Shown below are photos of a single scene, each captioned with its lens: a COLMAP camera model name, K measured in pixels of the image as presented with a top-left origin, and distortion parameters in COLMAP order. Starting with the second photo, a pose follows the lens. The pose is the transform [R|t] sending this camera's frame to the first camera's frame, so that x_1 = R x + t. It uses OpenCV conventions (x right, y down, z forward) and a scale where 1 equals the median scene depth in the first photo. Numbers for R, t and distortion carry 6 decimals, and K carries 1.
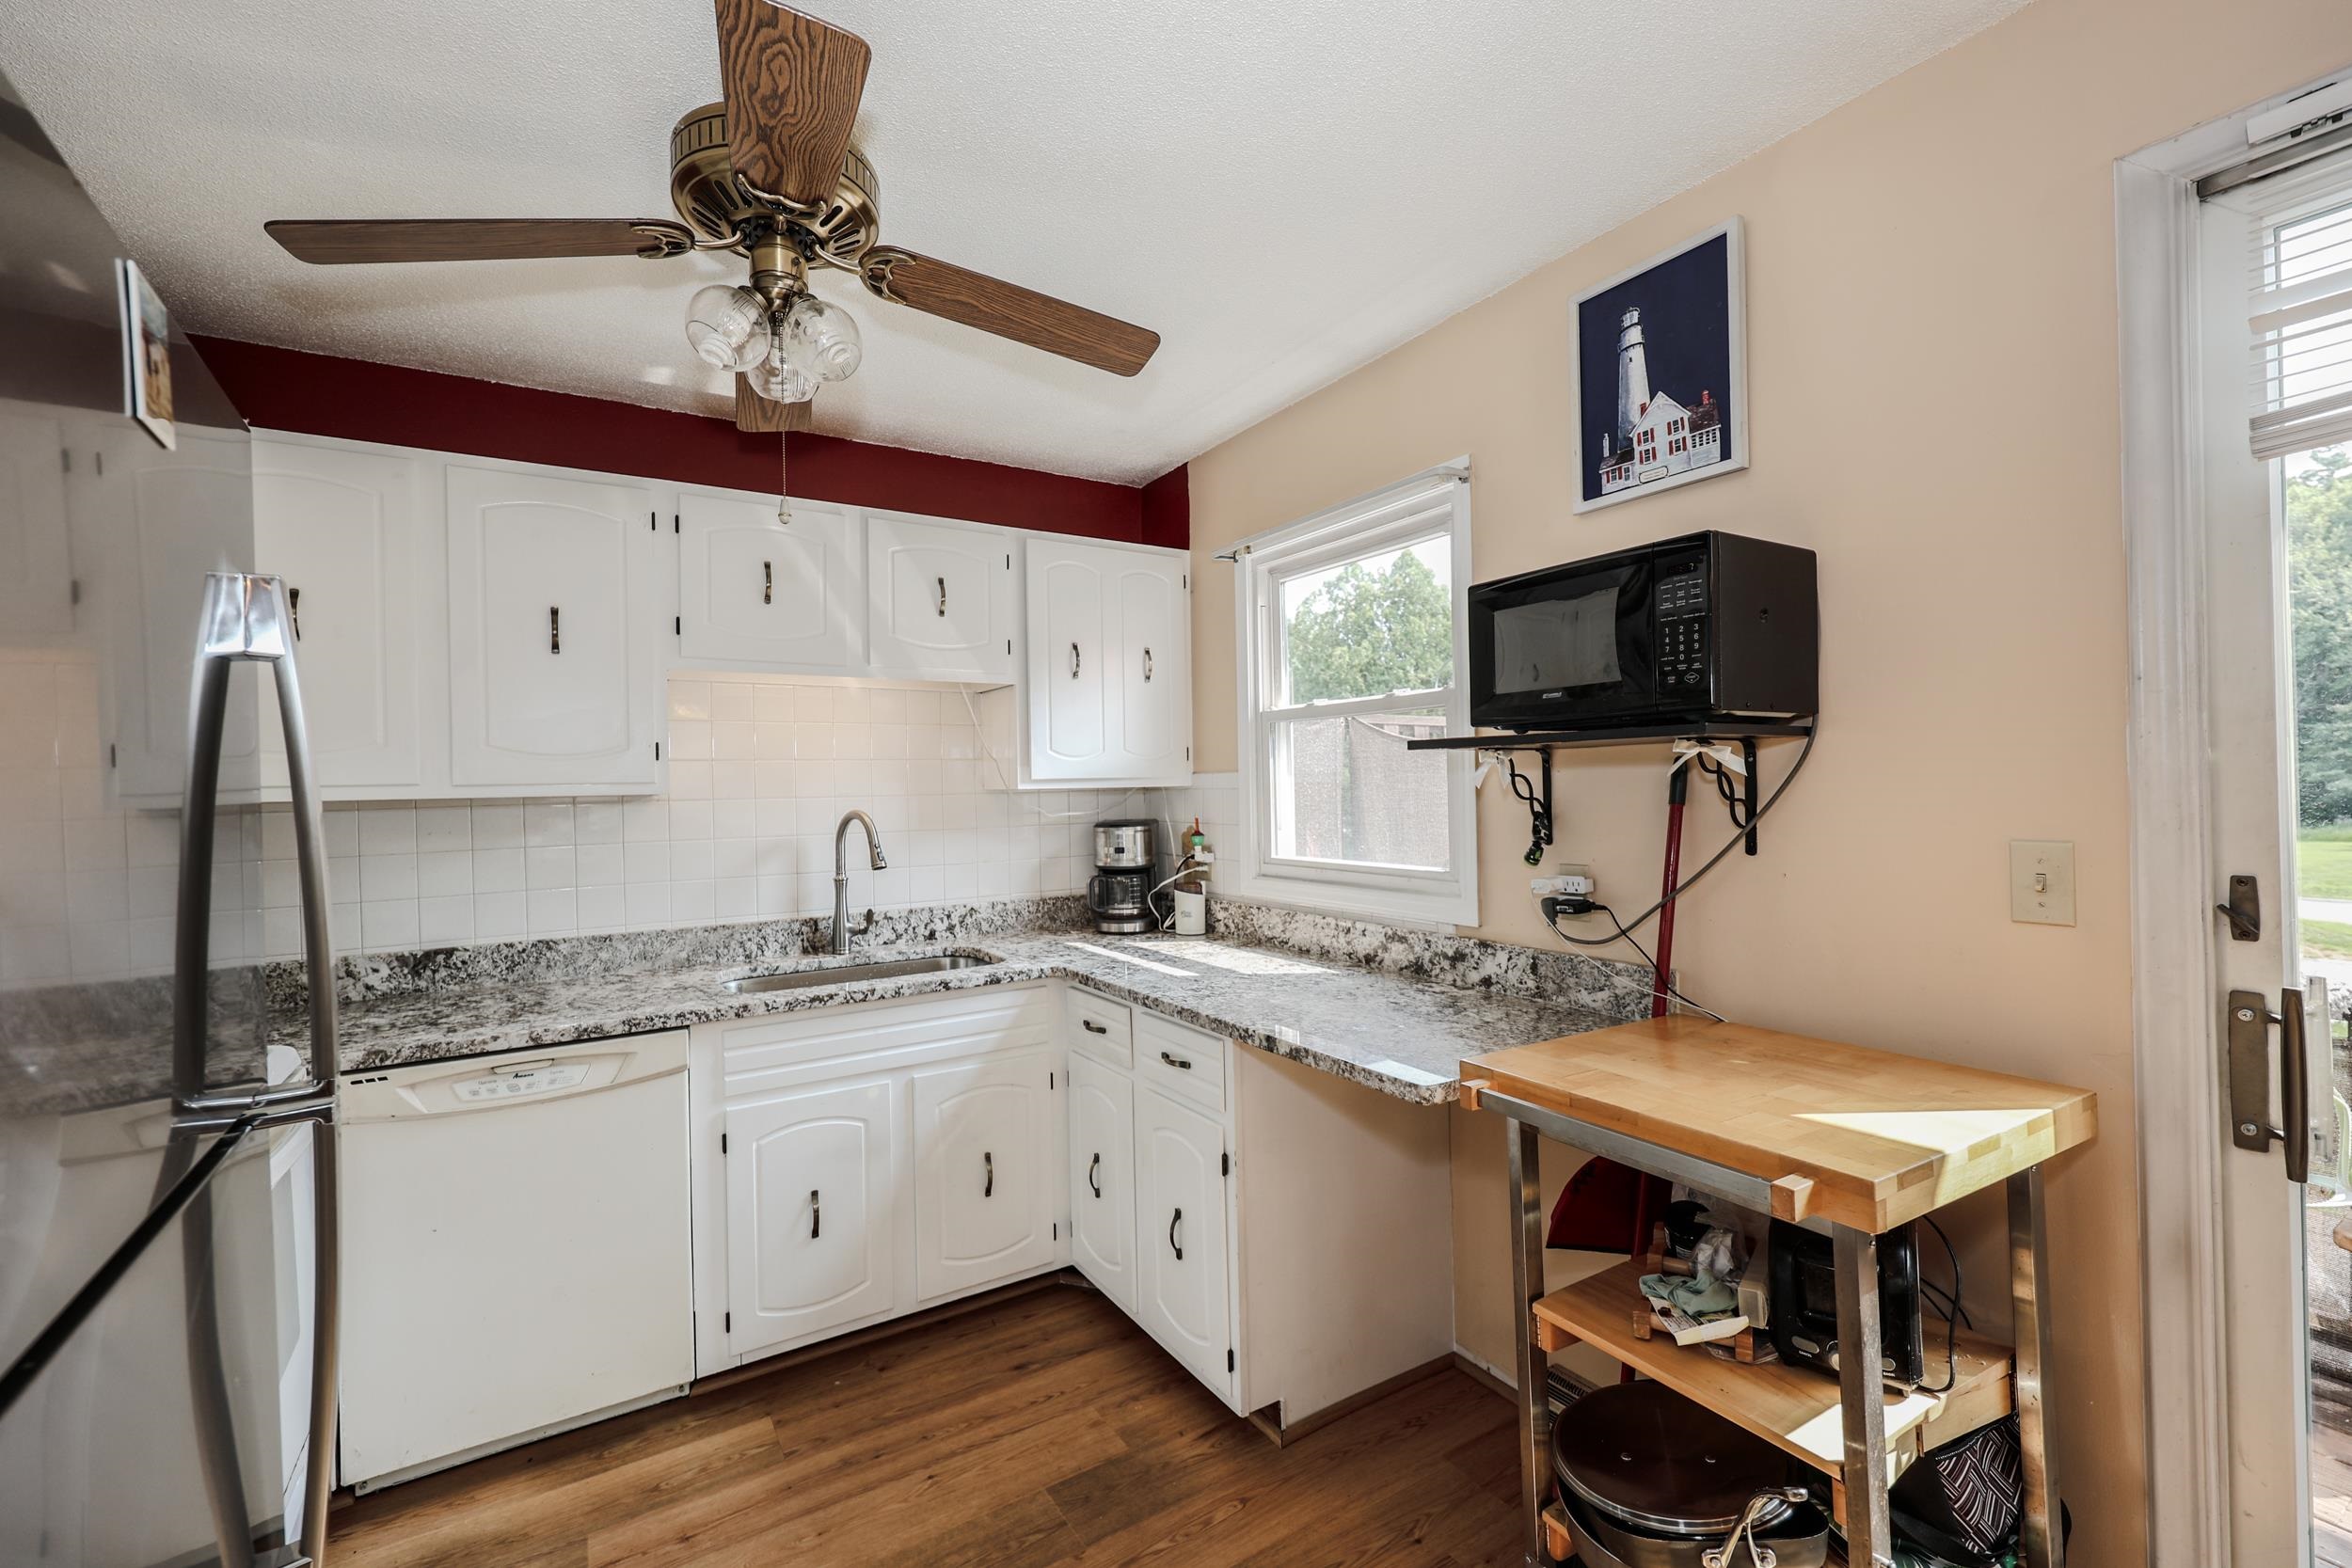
lens RADIAL K [[977.5, 0, 1161.1], [0, 977.5, 784.9], [0, 0, 1]] dist [0.001219, 0.000023]
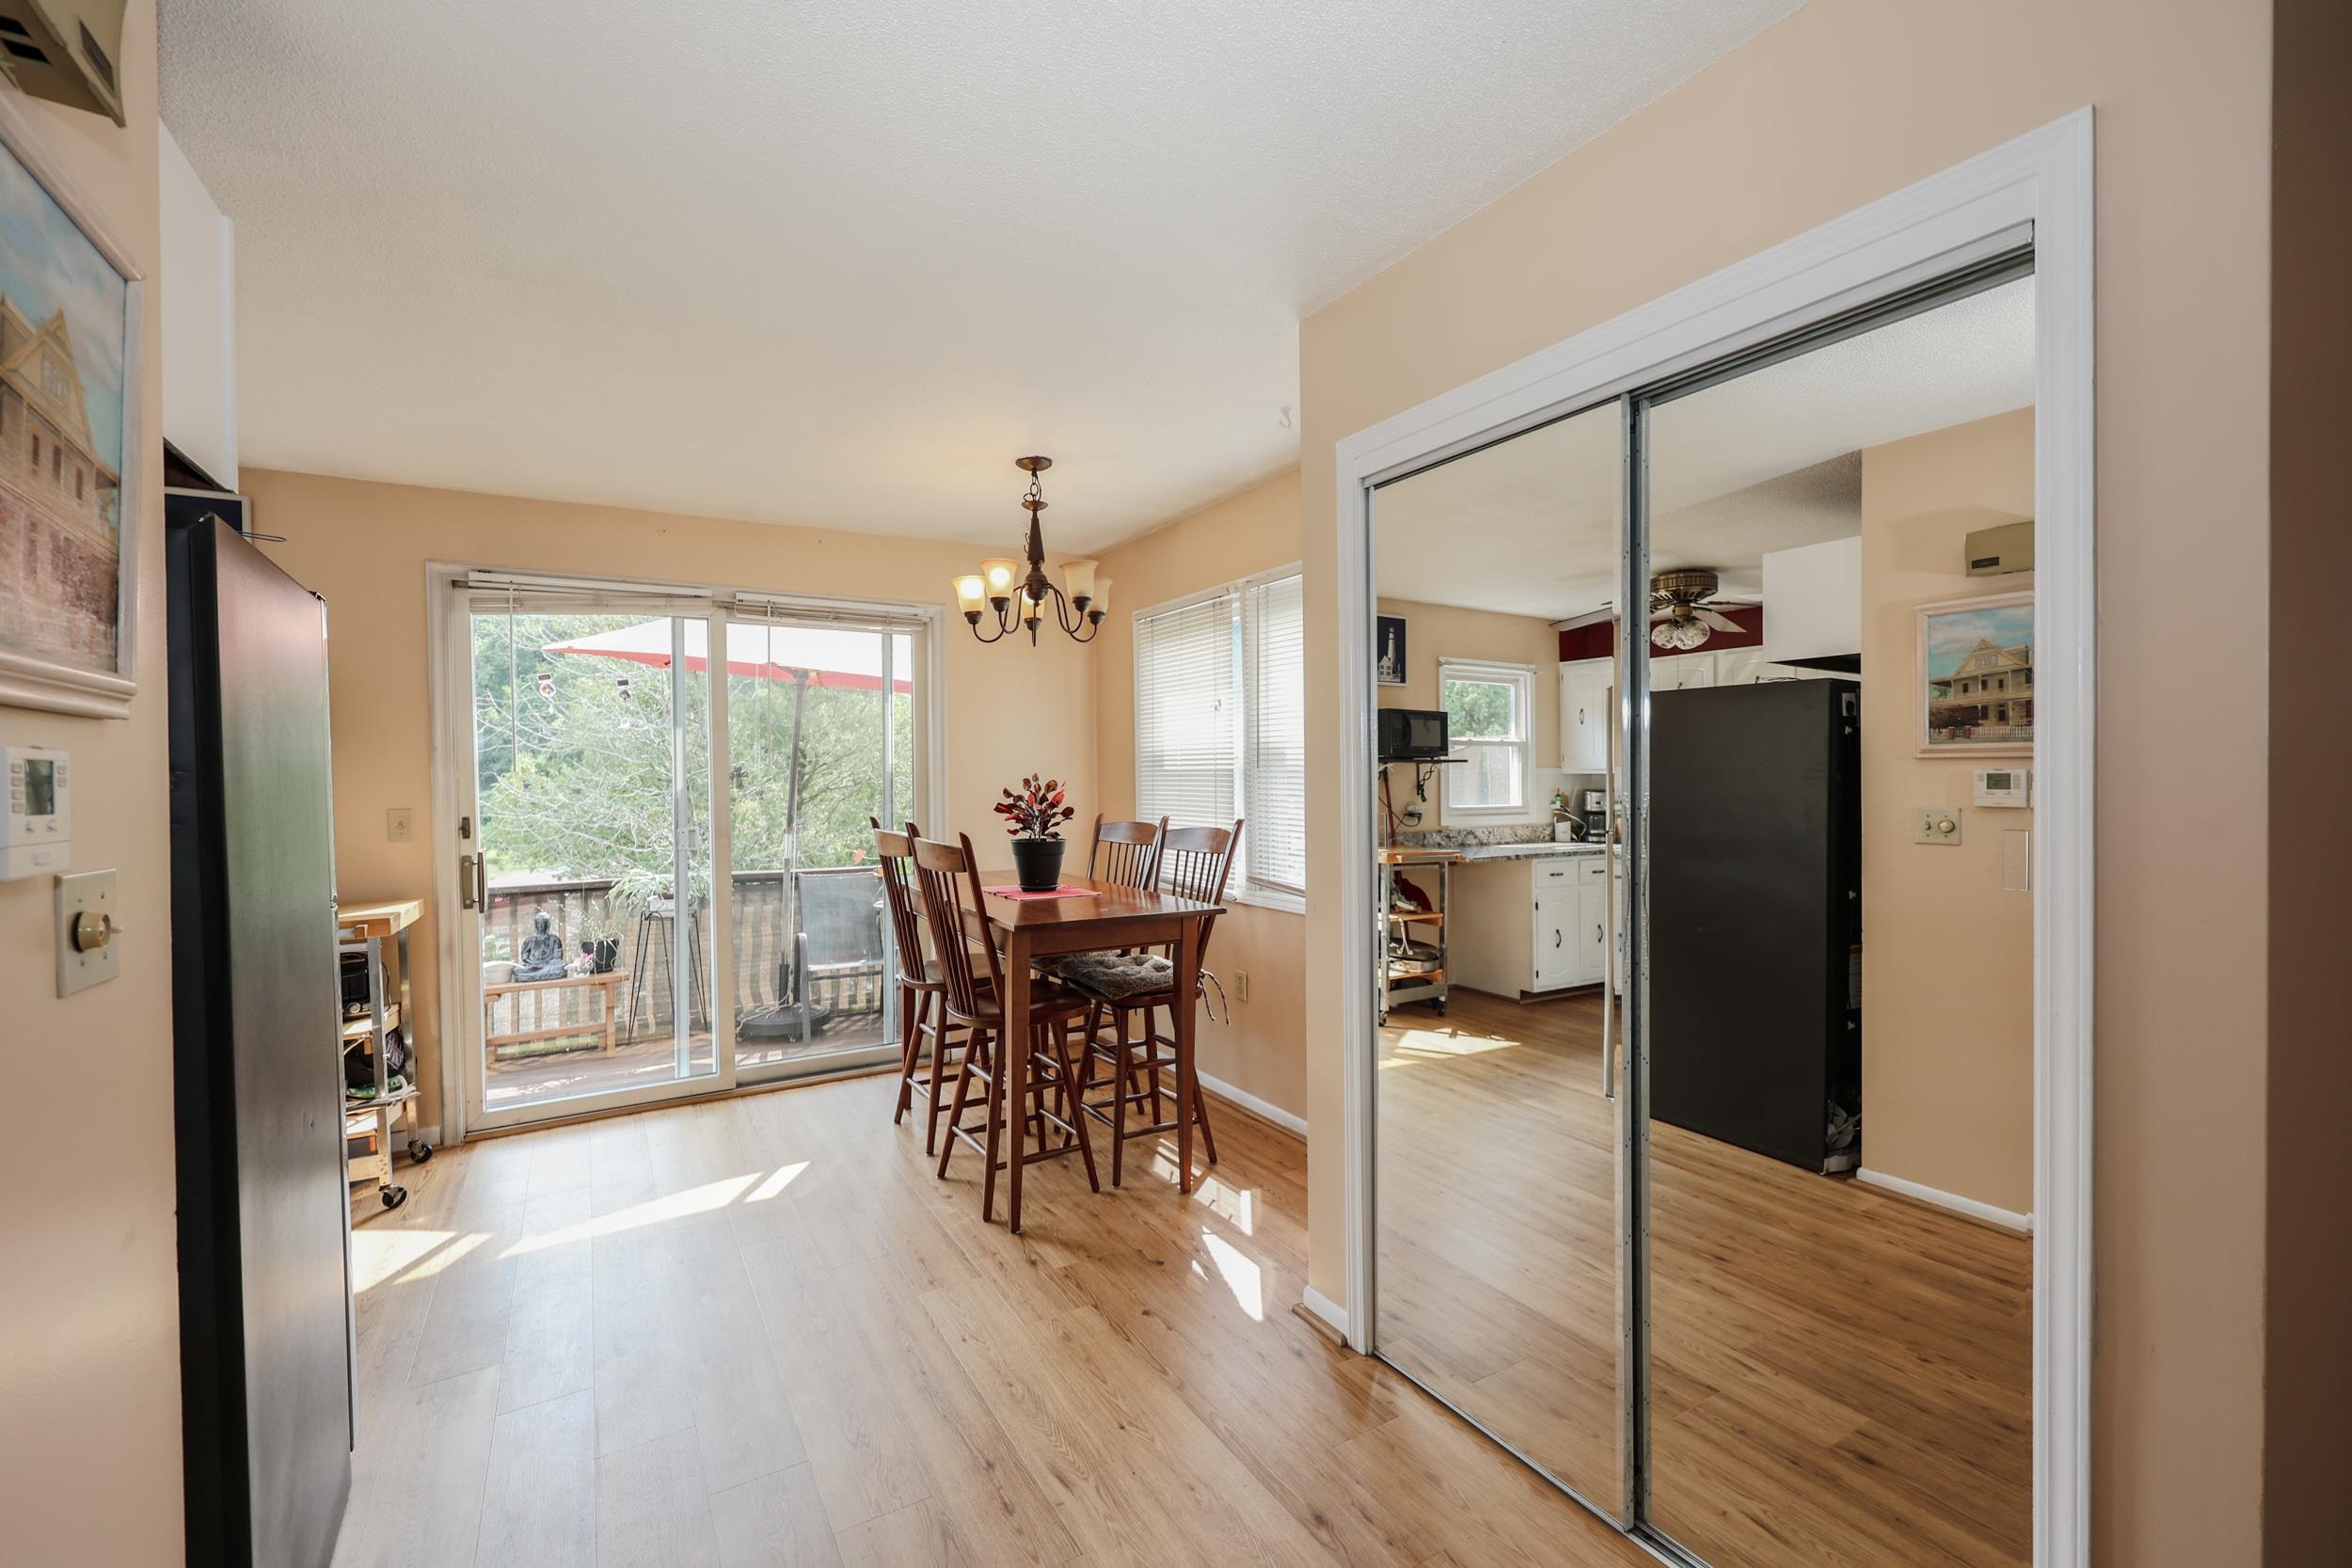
lens RADIAL K [[984.7, 0, 1163.2], [0, 984.7, 780.5], [0, 0, 1]] dist [0.000102, -0.000044]
pose [[0.004192, 0.010101, 0.999940, -0.965724], [0.012092, 0.999875, -0.010151, 0.018574], [-0.999918, 0.012134, 0.004070, -0.583151]]
